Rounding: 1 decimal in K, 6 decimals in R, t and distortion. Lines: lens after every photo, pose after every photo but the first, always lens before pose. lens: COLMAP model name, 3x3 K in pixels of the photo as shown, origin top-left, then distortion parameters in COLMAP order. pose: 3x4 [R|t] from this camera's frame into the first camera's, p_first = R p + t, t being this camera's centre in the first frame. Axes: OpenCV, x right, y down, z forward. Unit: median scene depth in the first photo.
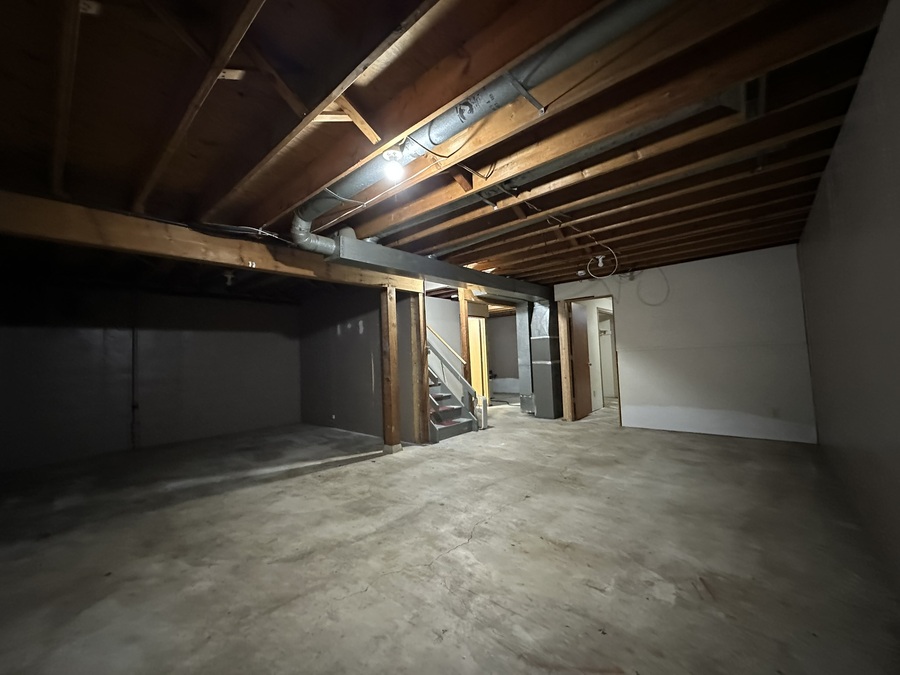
lens RADIAL K [[357.3, 0, 449.3], [0, 357.3, 338.2], [0, 0, 1]] dist [-0.003239, 0.000206]
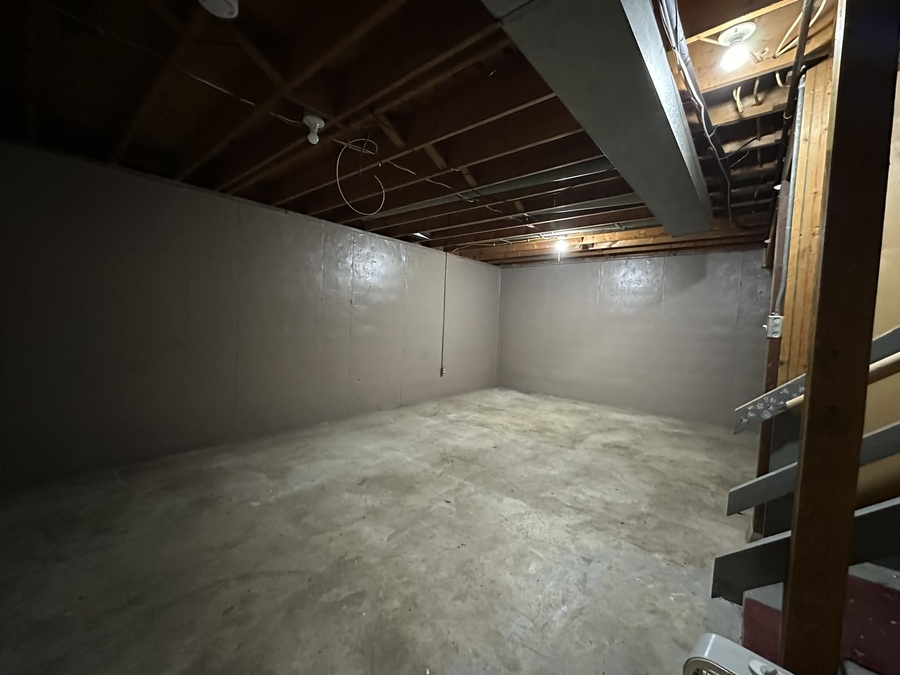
lens RADIAL K [[357.3, 0, 450.5], [0, 357.3, 339.1], [0, 0, 1]] dist [-0.003239, 0.000206]
pose [[-0.999798, -0.000334, -0.020101, 0.361351], [-0.000231, 0.999987, -0.005119, 0.073411], [0.020103, -0.005114, -0.999785, 2.028929]]
